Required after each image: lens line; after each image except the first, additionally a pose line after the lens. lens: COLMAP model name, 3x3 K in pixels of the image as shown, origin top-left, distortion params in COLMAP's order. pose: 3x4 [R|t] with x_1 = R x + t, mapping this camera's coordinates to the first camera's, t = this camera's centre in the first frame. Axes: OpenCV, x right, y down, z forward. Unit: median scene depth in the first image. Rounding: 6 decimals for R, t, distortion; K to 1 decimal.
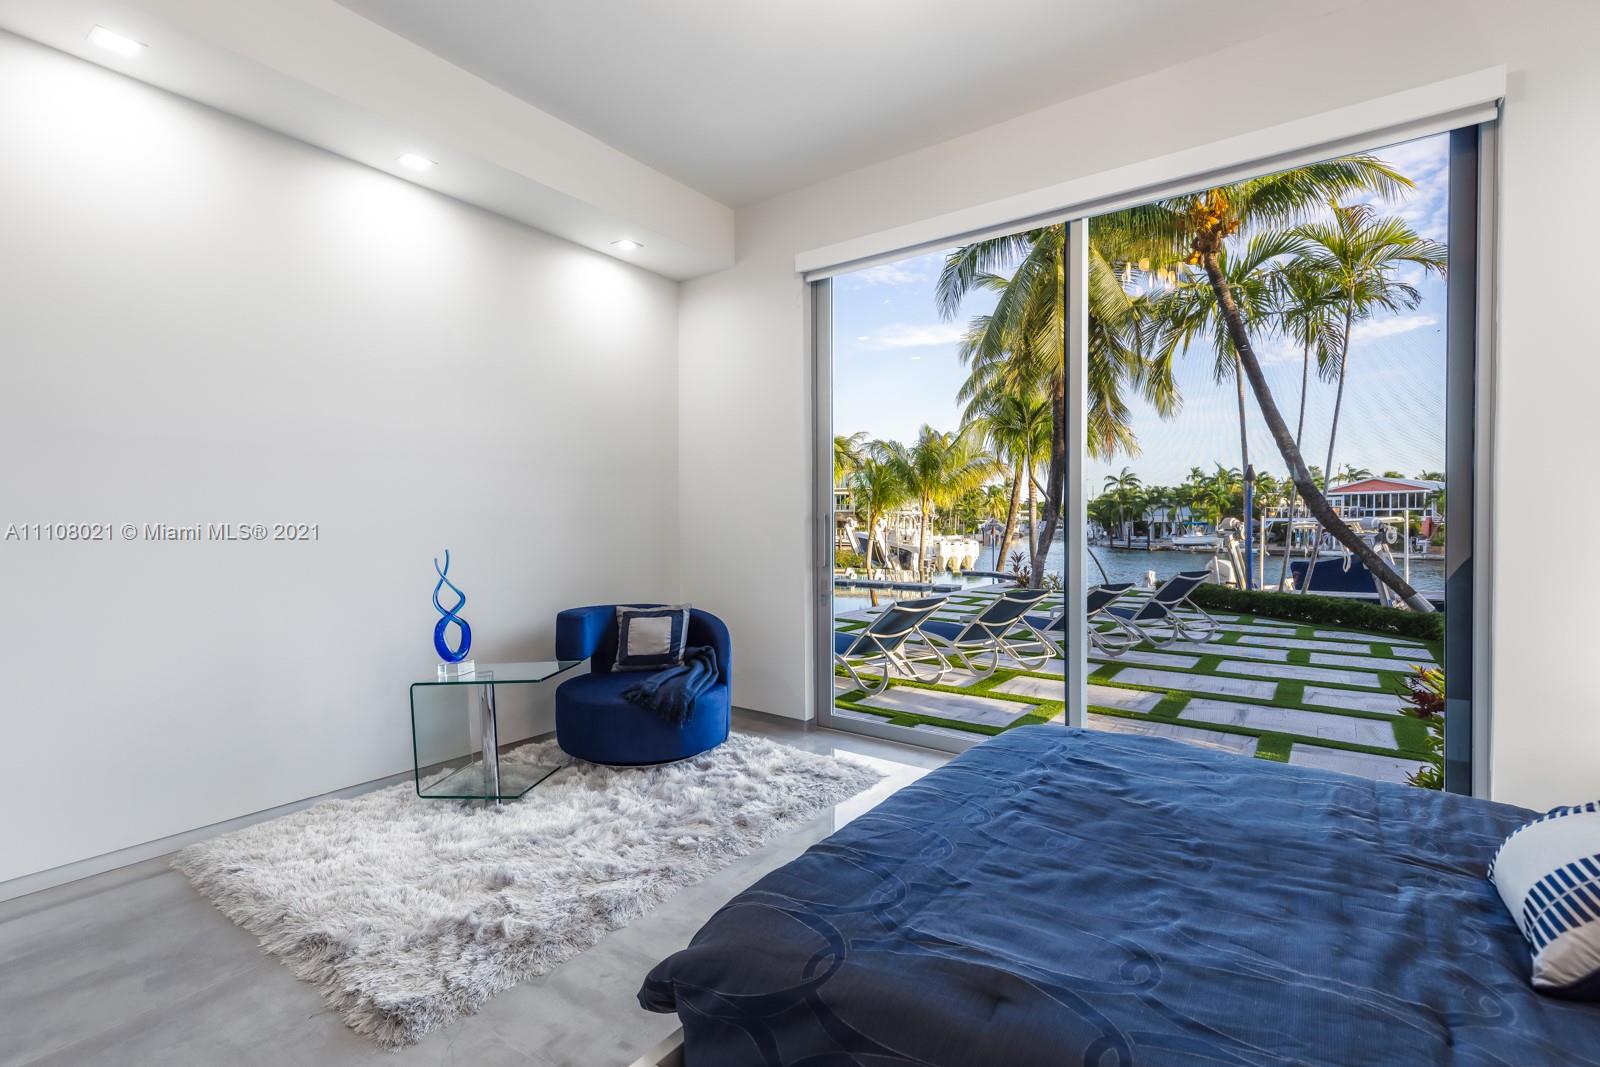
lens RADIAL K [[714.4, 0, 800.0], [0, 714.4, 533.5], [0, 0, 1]] dist [0.001235, 0.000184]
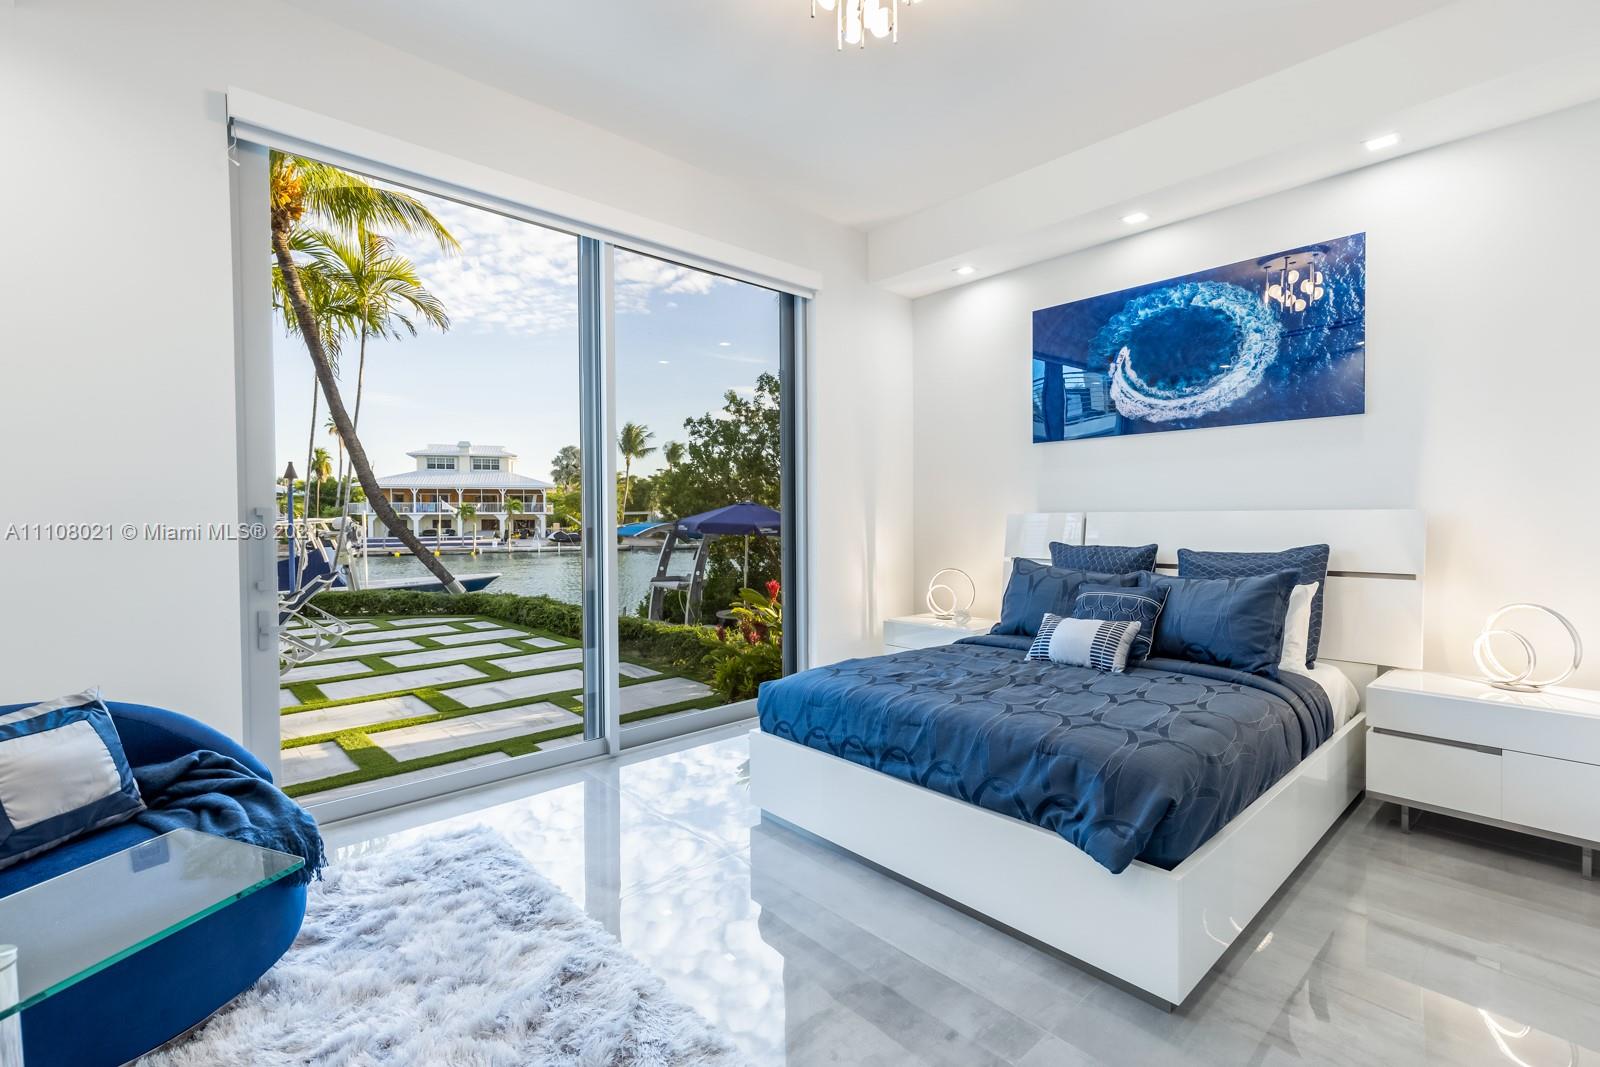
lens RADIAL K [[715.2, 0, 800.0], [0, 715.2, 533.5], [0, 0, 1]] dist [0.000748, 0.000100]
pose [[0.198360, -0.023291, 0.979853, -0.222691], [0.025582, 0.999500, 0.018580, -0.001737], [-0.979795, 0.021382, 0.198856, 0.175108]]
